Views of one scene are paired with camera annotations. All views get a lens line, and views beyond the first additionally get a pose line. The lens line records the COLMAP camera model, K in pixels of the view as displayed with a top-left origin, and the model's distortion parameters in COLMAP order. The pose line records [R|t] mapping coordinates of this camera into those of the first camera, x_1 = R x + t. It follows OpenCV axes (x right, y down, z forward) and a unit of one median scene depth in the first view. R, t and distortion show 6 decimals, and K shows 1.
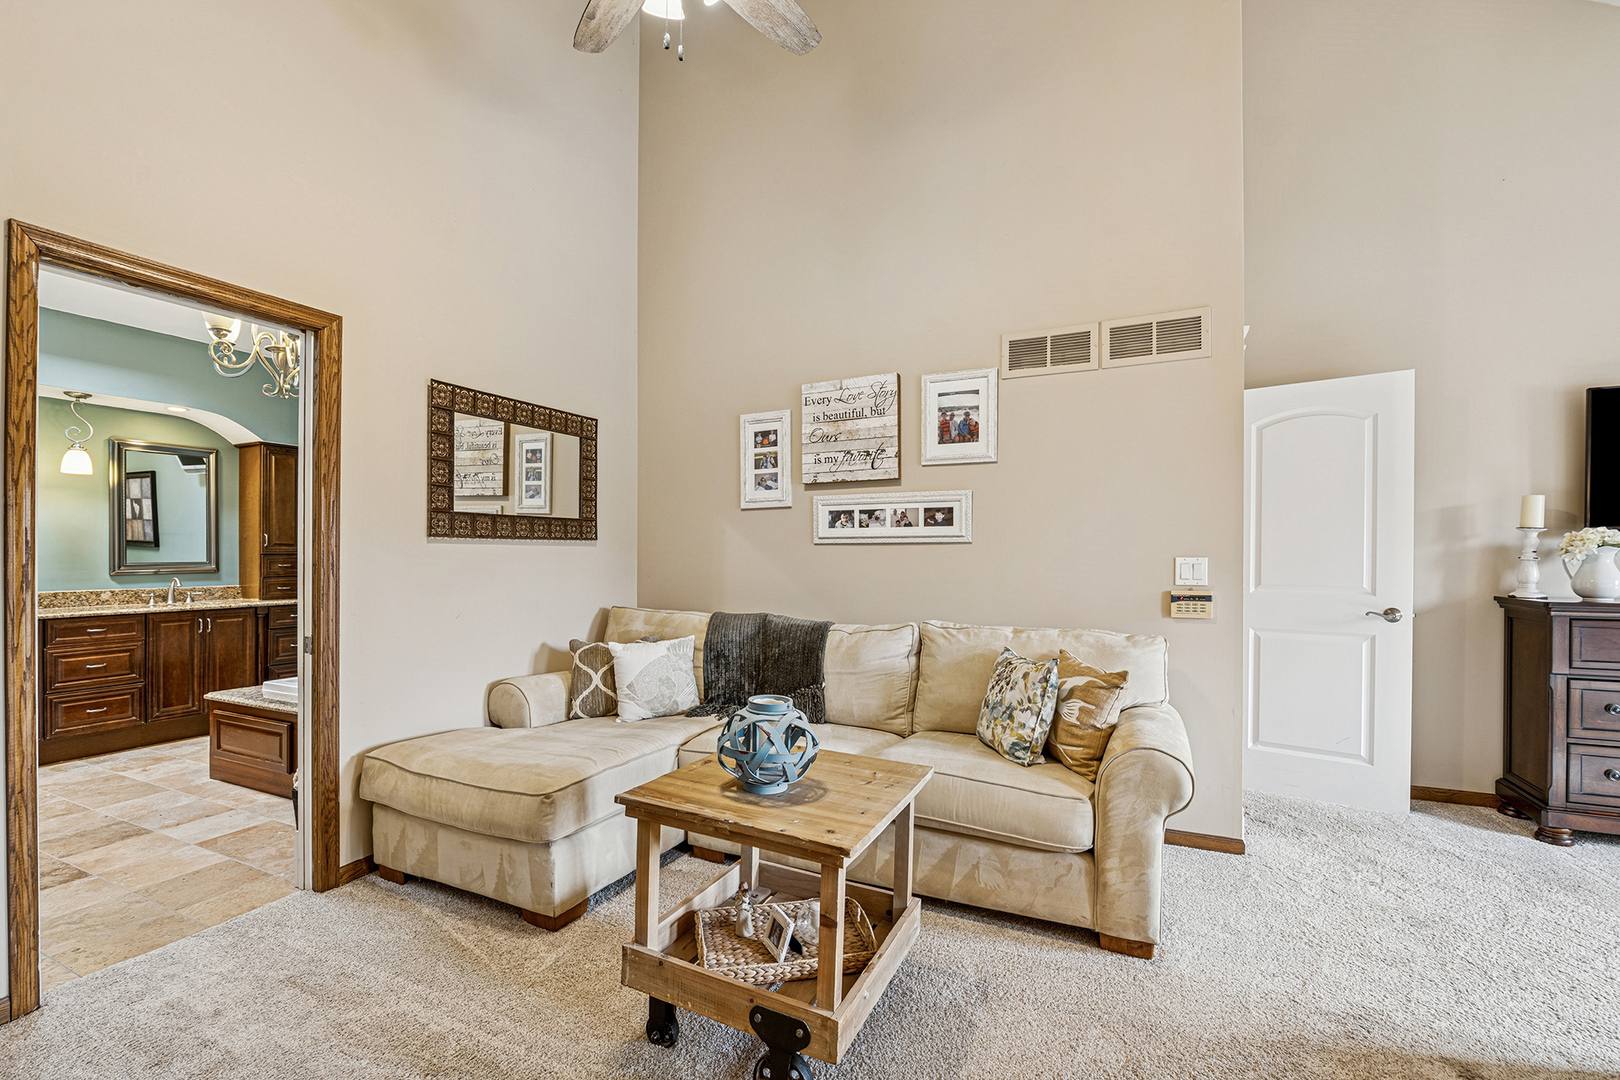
lens RADIAL K [[668.5, 0, 812.3], [0, 668.5, 554.3], [0, 0, 1]] dist [-0.001896, -0.000515]
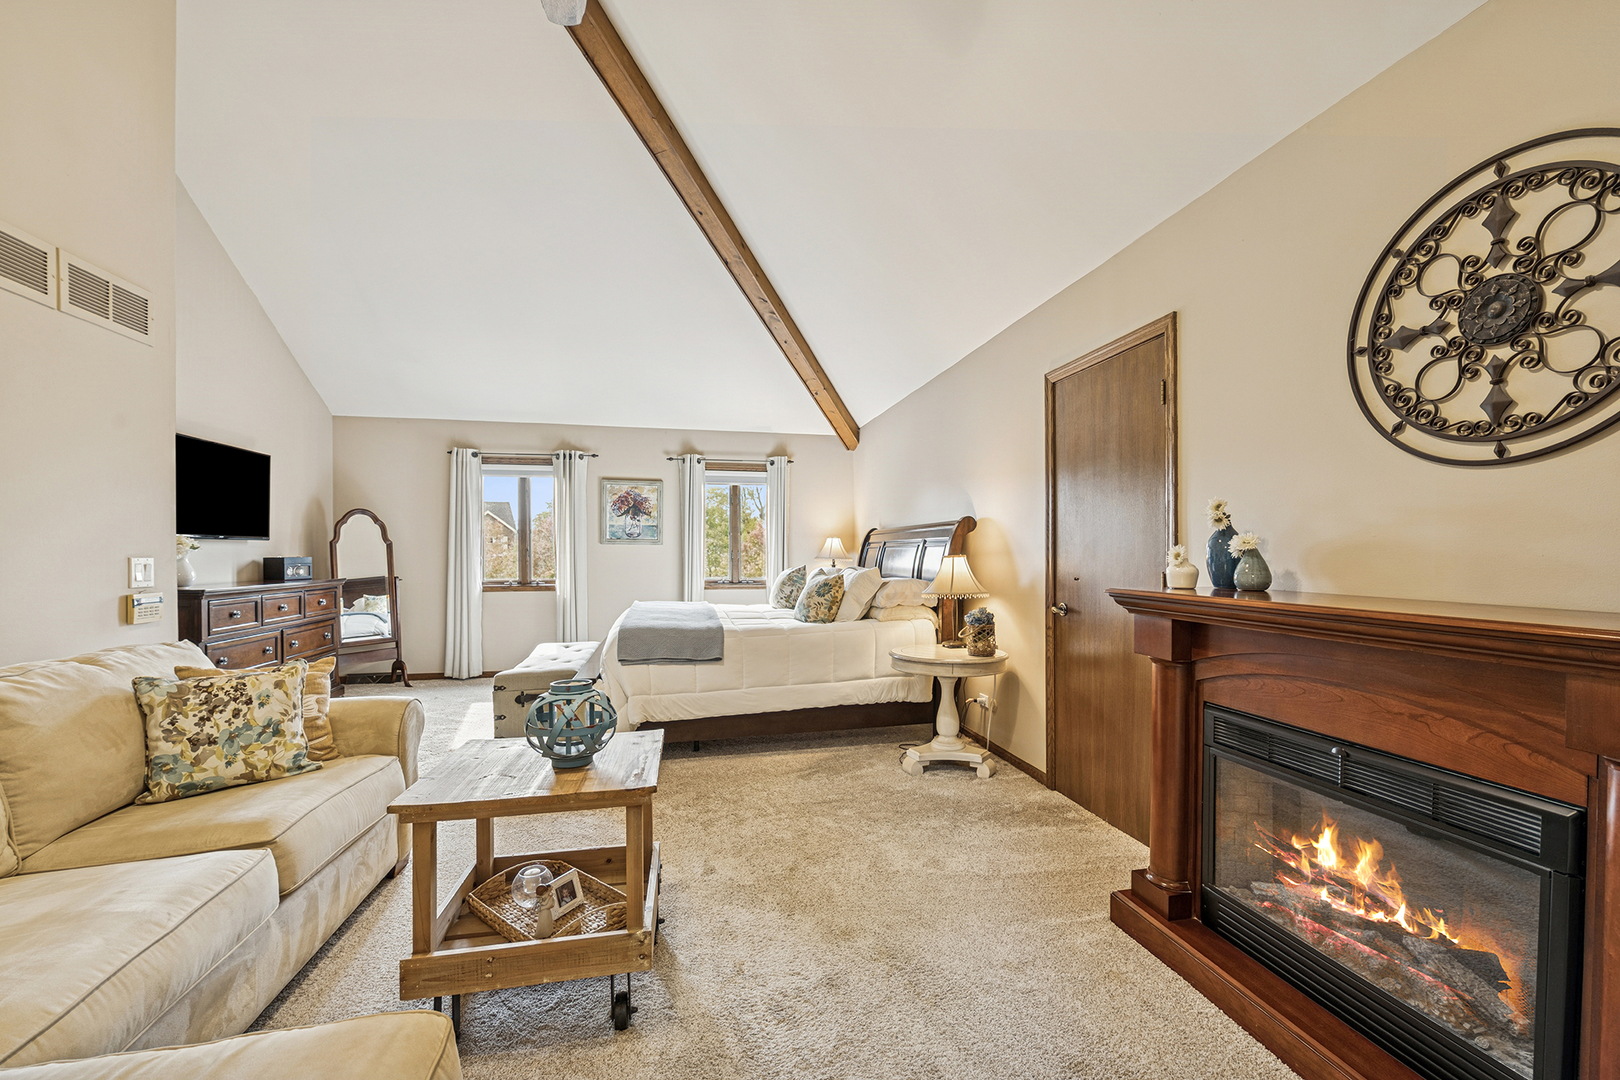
lens RADIAL K [[668.5, 0, 813.1], [0, 668.5, 550.9], [0, 0, 1]] dist [-0.001896, -0.000515]
pose [[-0.600790, -0.000564, 0.799407, -0.714427], [-0.002450, 0.999996, -0.001137, -0.004389], [-0.799403, -0.002642, -0.600789, 0.792336]]
